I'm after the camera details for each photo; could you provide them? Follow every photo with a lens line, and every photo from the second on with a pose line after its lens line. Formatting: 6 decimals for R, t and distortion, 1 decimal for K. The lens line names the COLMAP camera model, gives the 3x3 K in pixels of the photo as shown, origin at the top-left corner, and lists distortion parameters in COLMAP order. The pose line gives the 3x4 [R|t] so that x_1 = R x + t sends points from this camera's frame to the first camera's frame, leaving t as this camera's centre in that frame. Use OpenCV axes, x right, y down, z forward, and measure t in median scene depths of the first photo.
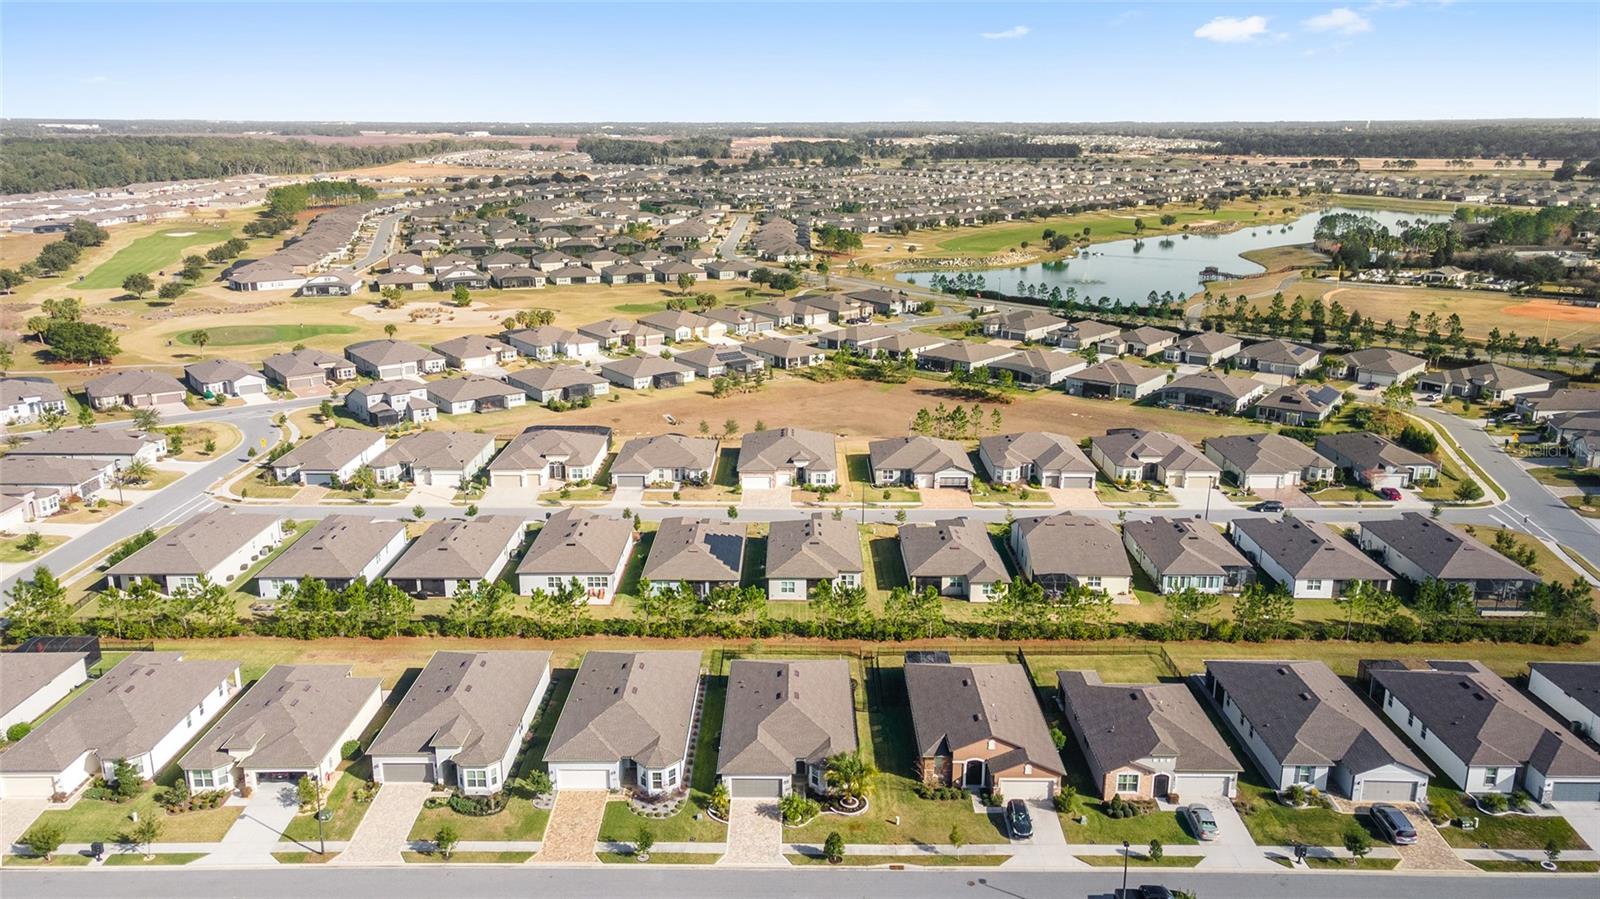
lens RADIAL K [[1155.5, 0, 798.3], [0, 1155.5, 469.5], [0, 0, 1]] dist [0.032473, 0.029154]
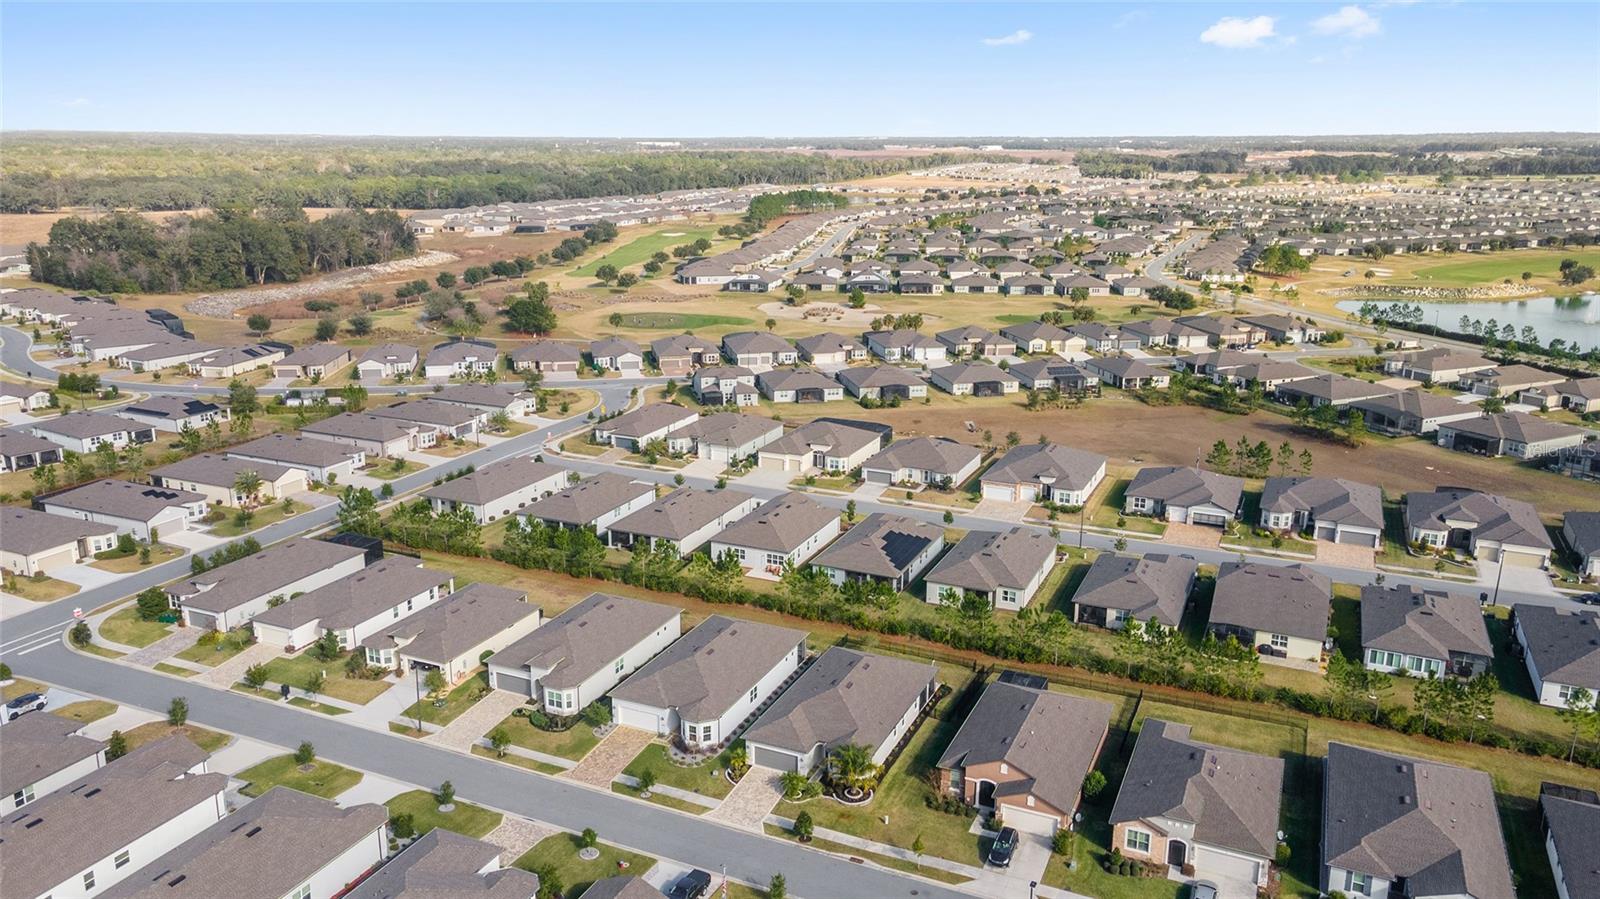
lens RADIAL K [[1163.9, 0, 800.0], [0, 1163.9, 449.5], [0, 0, 1]] dist [0.032544, 0.005617]
pose [[0.912009, 0.108391, -0.395588, 0.199178], [-0.119691, 0.992803, -0.003914, -0.001882], [0.392317, 0.050918, 0.918420, 0.011705]]
